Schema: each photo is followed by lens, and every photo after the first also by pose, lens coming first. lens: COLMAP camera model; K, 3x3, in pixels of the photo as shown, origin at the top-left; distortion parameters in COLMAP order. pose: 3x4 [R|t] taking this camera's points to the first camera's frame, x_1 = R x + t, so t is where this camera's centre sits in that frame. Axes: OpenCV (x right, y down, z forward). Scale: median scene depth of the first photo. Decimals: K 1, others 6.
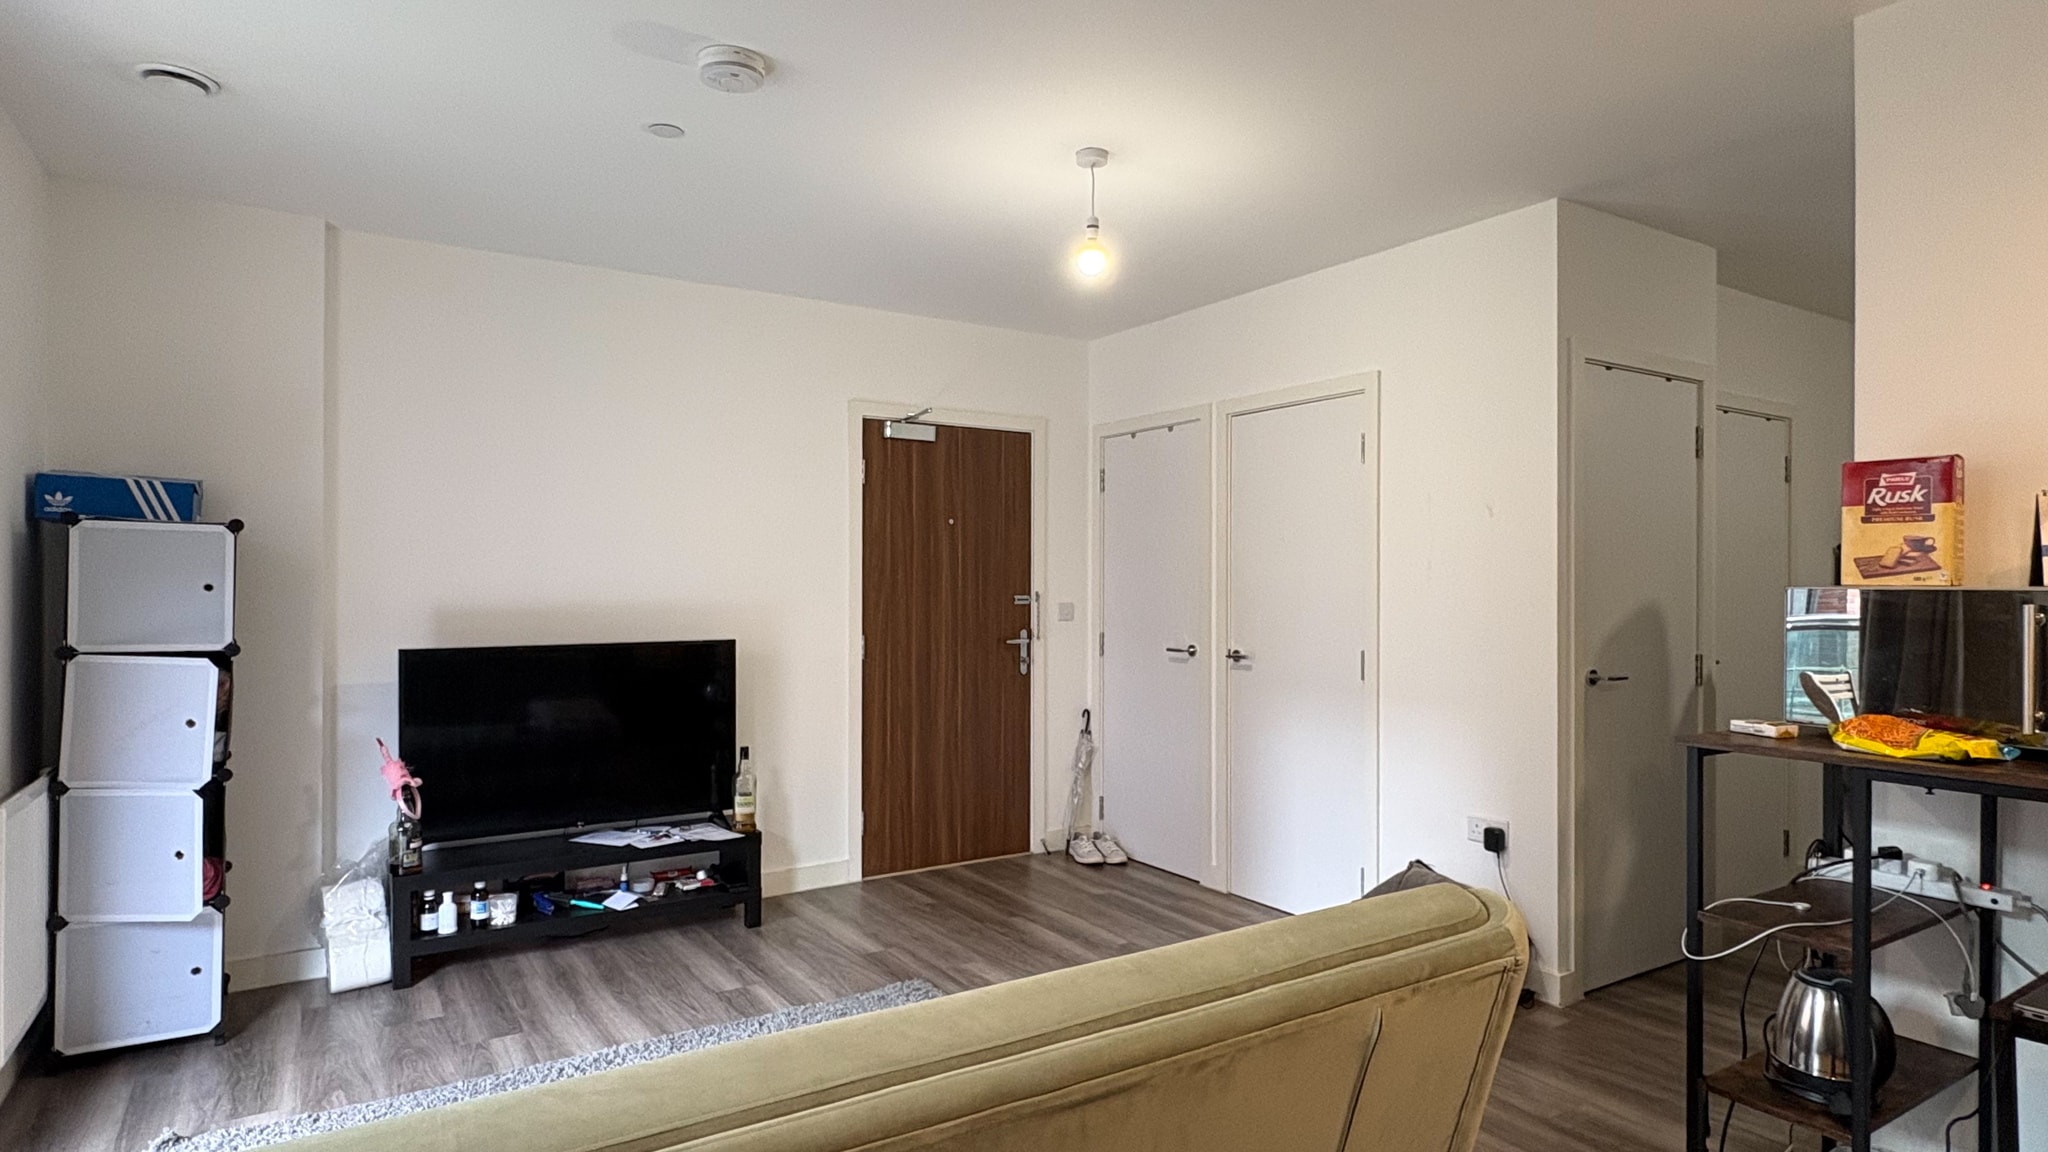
lens RADIAL K [[1119.4, 0, 1024.0], [0, 1119.4, 578.0], [0, 0, 1]] dist [0.024422, -0.000746]
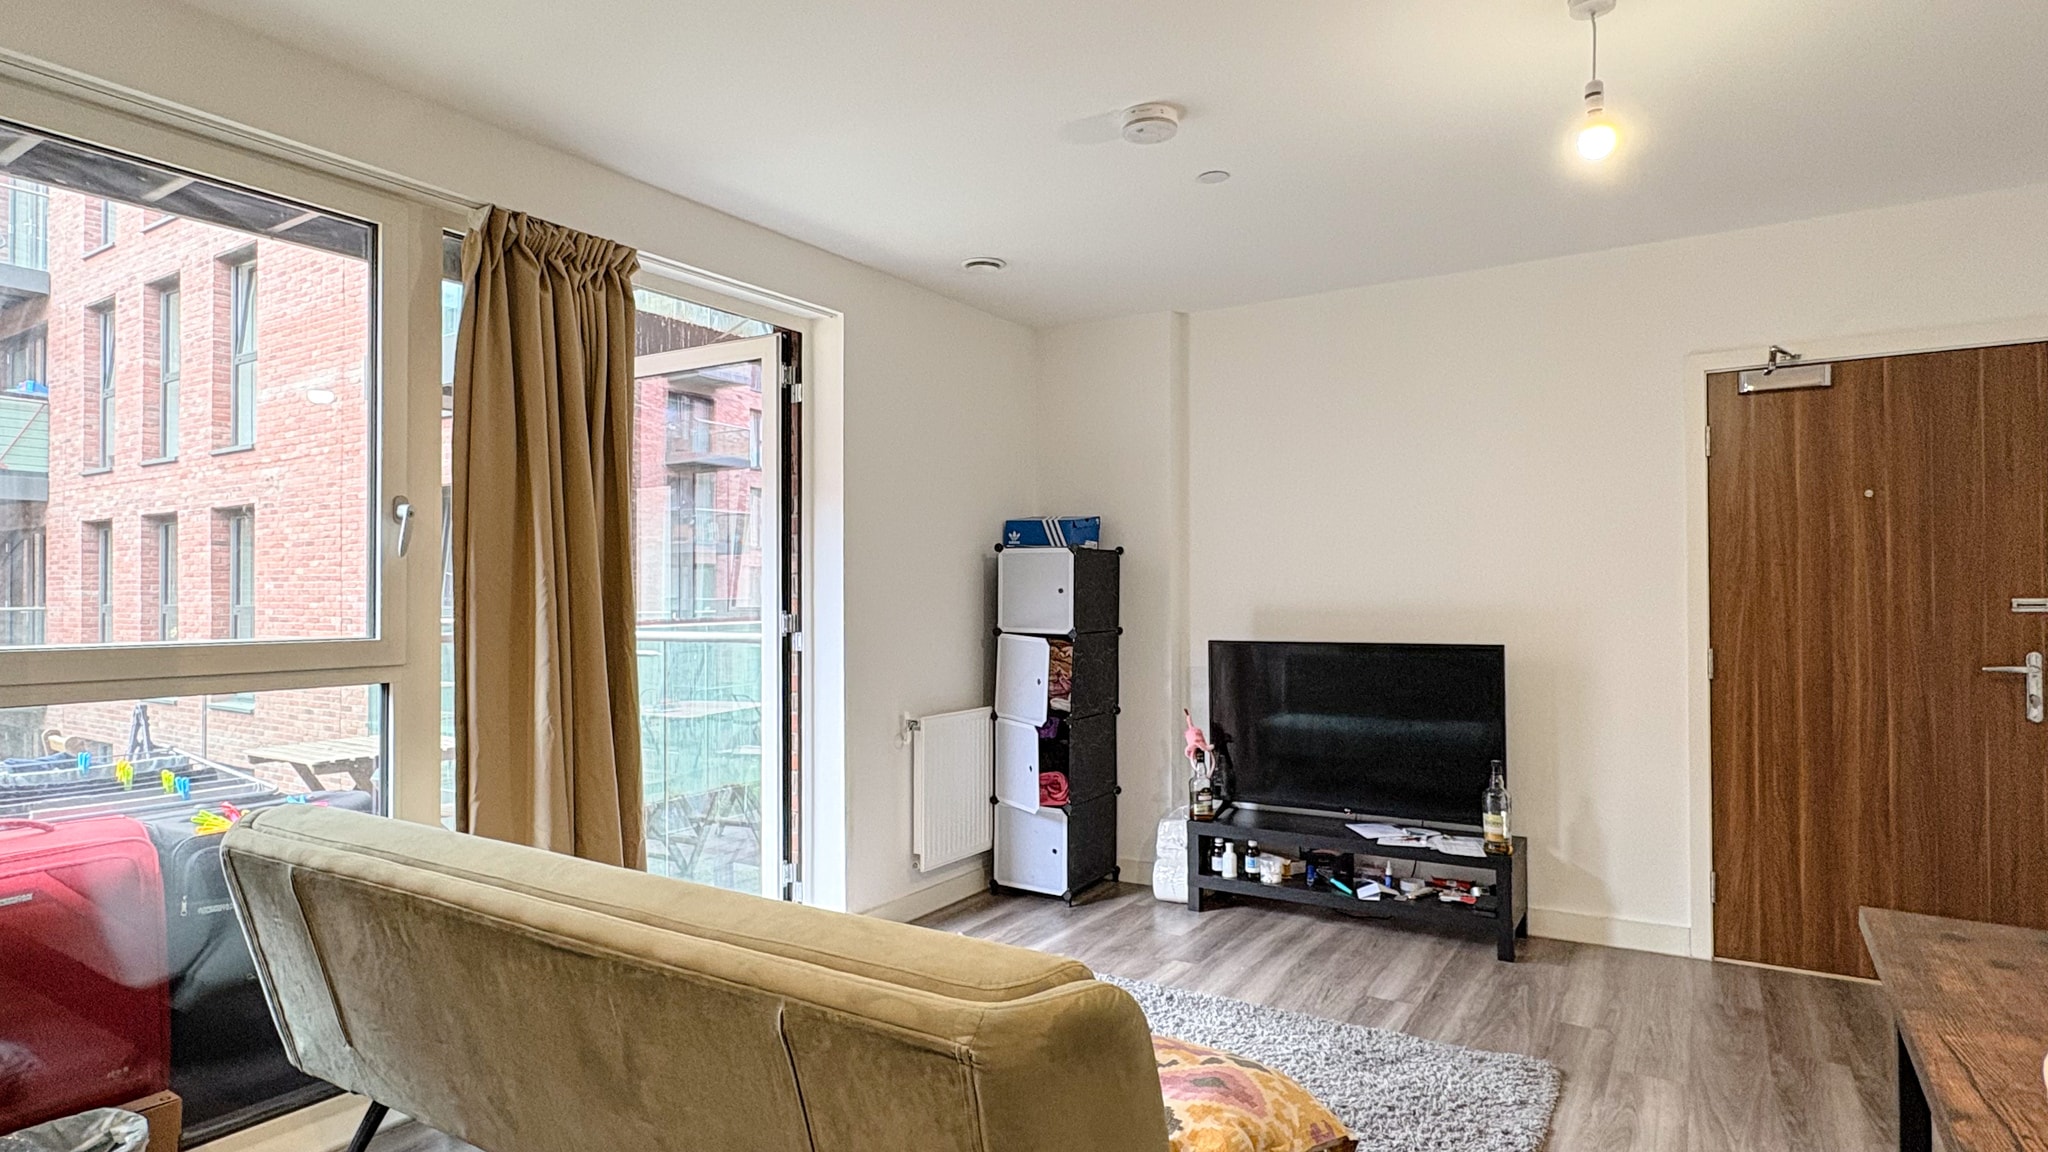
lens RADIAL K [[1119.4, 0, 1021.0], [0, 1119.4, 571.7], [0, 0, 1]] dist [0.024422, -0.000746]
pose [[0.424696, -0.022977, -0.905044, 0.471375], [0.011495, 0.999734, -0.019987, 0.009722], [0.905263, -0.001915, 0.424848, 0.281149]]
